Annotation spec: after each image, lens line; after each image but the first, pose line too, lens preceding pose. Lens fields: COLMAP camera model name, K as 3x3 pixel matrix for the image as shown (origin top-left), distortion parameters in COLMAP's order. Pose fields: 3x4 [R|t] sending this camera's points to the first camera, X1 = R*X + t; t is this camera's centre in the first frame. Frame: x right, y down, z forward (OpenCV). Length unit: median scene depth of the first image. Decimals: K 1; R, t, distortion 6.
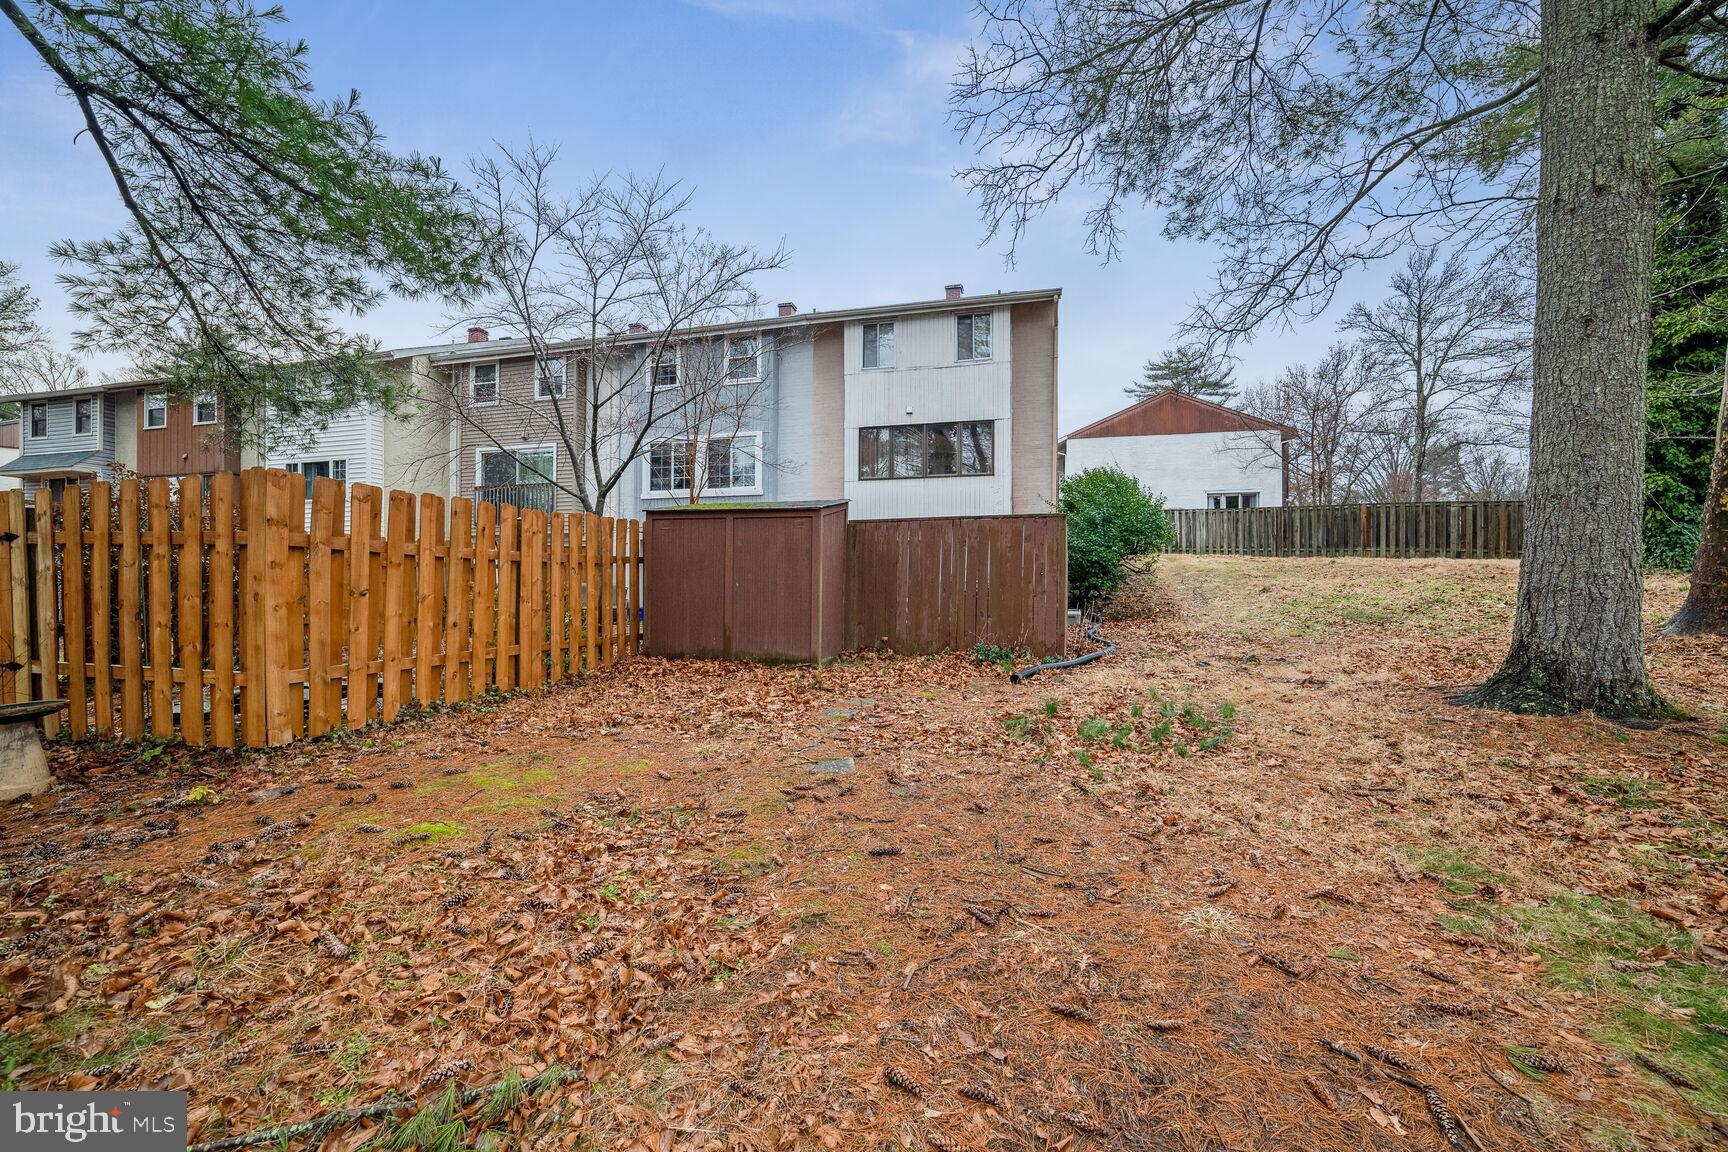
lens RADIAL K [[698.3, 0, 860.3], [0, 698.3, 576.4], [0, 0, 1]] dist [-0.001572, 0.000095]
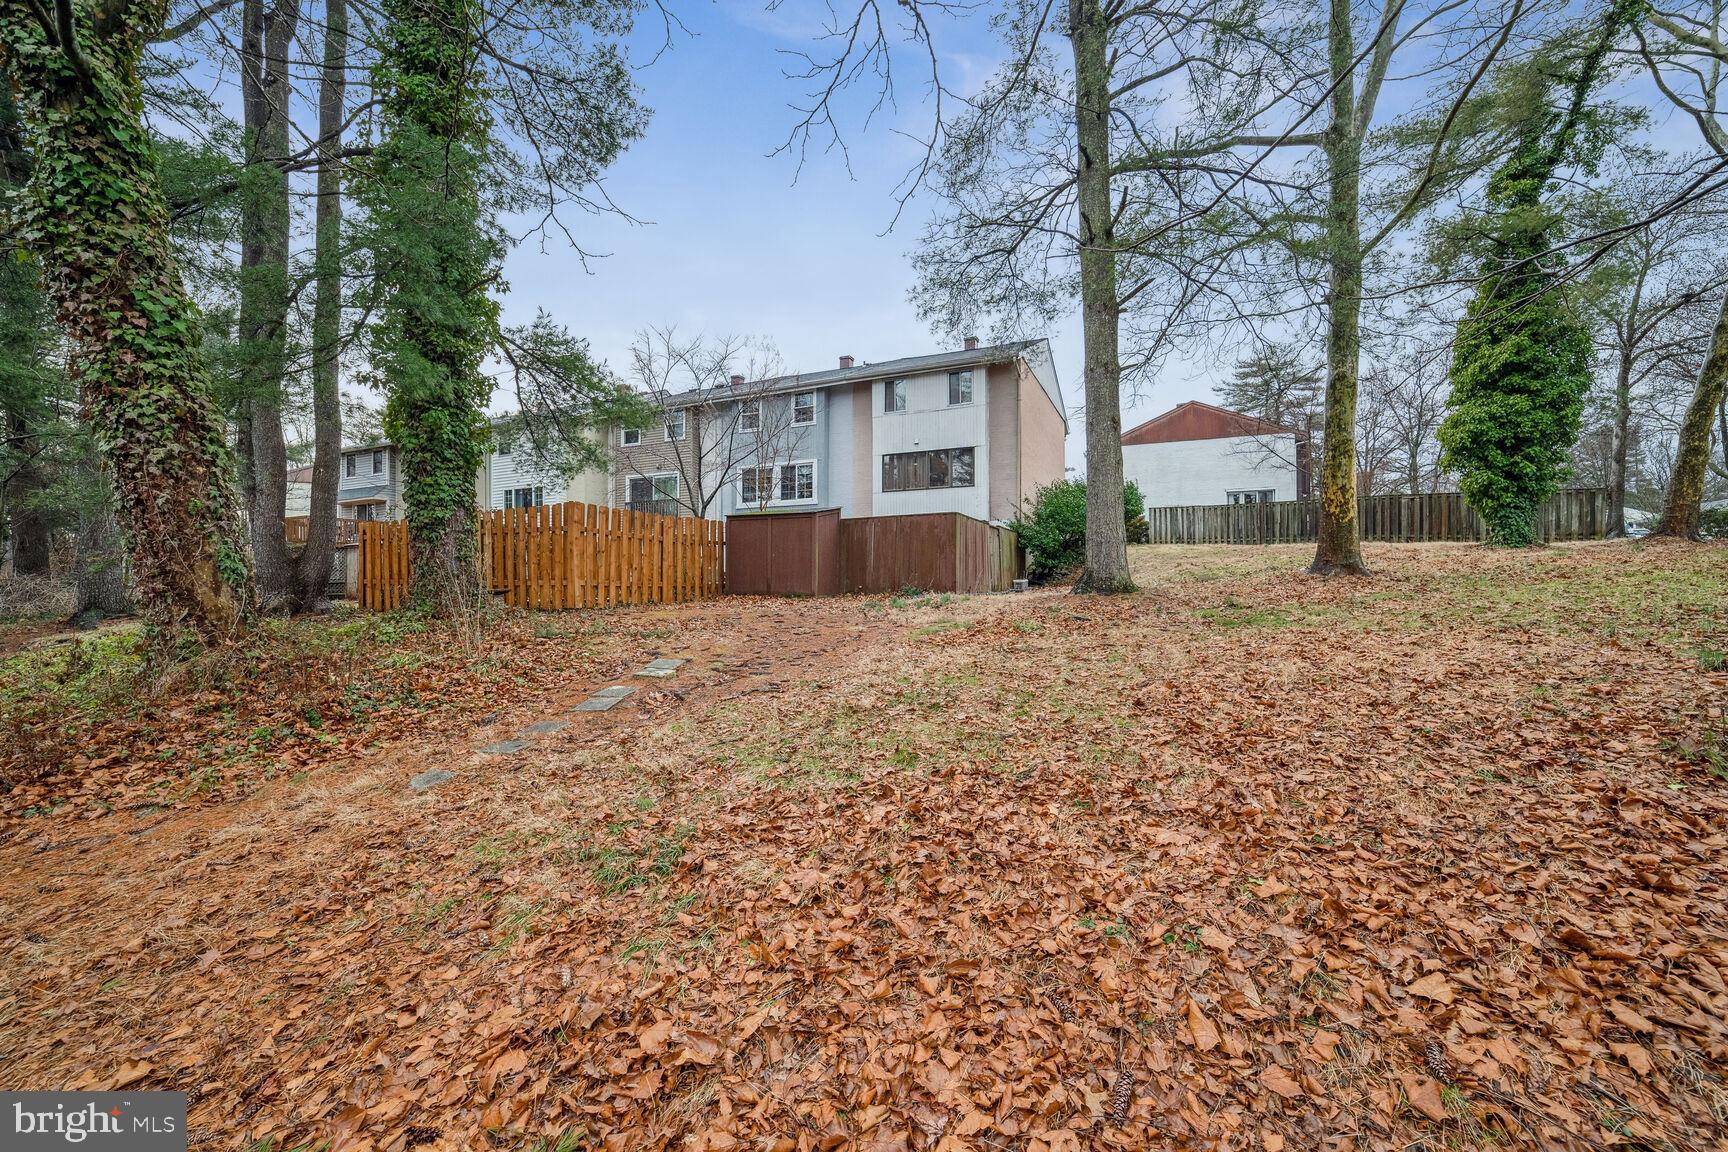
lens RADIAL K [[698.3, 0, 866.5], [0, 698.3, 576.7], [0, 0, 1]] dist [-0.001572, 0.000095]
pose [[0.988802, -0.009684, -0.148918, 0.176263], [0.008686, 0.999935, -0.007349, 0.044243], [0.148980, 0.005973, 0.988822, -0.404261]]
